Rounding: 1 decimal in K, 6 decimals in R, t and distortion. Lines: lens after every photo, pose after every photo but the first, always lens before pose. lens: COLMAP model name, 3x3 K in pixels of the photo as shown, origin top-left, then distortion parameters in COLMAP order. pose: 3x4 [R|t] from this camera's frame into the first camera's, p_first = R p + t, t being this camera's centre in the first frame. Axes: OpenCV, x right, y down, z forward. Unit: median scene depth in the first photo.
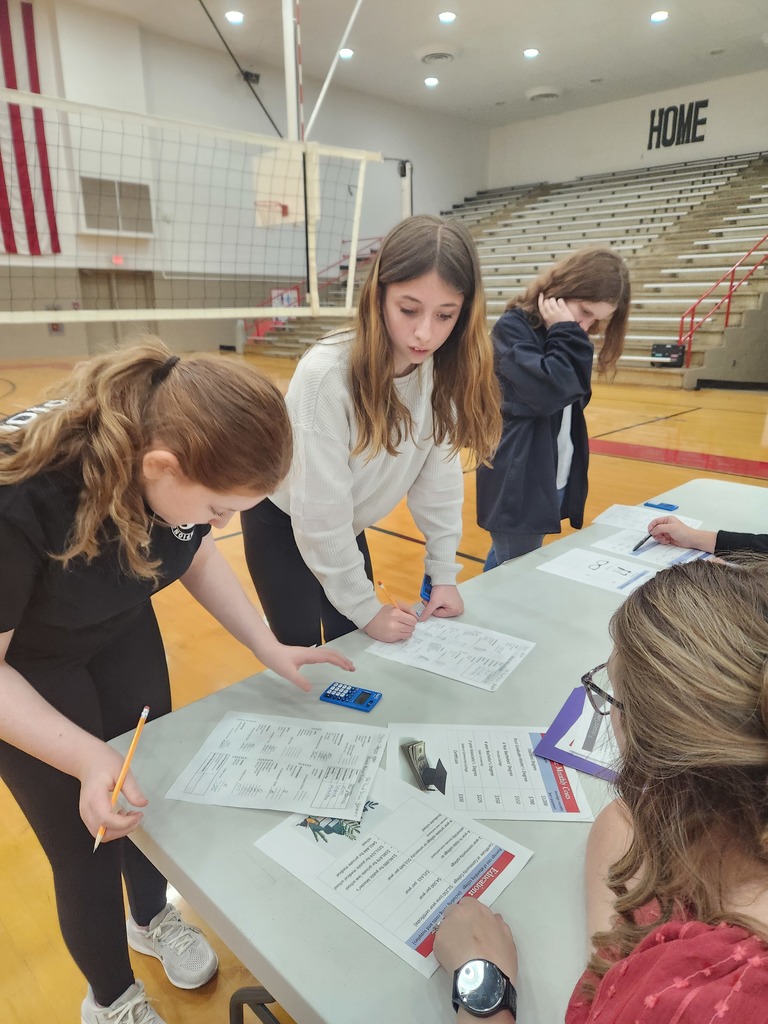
lens RADIAL K [[660.0, 0, 384.0], [0, 660.0, 512.0], [0, 0, 1]] dist [0.004285, -0.023028]
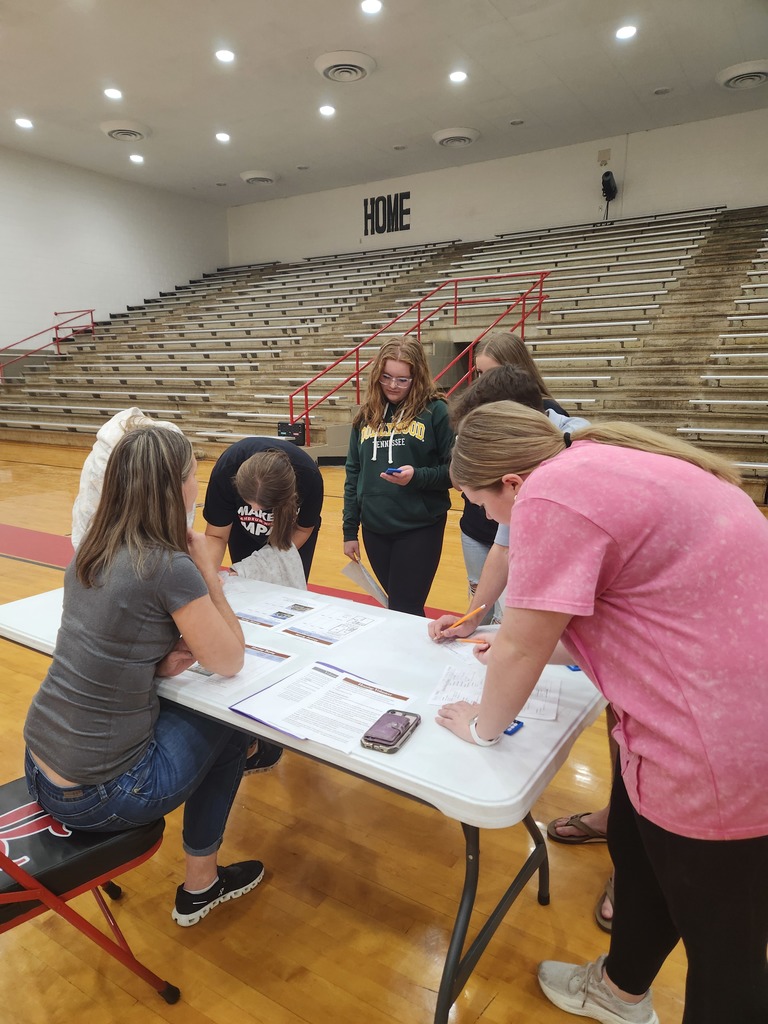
lens RADIAL K [[660.0, 0, 384.0], [0, 660.0, 512.0], [0, 0, 1]] dist [0.004285, -0.023028]
pose [[0.981814, -0.025757, 0.188091, 0.273417], [0.044841, 0.994184, -0.097919, -0.013893], [-0.184475, 0.104572, 0.977258, 0.023074]]
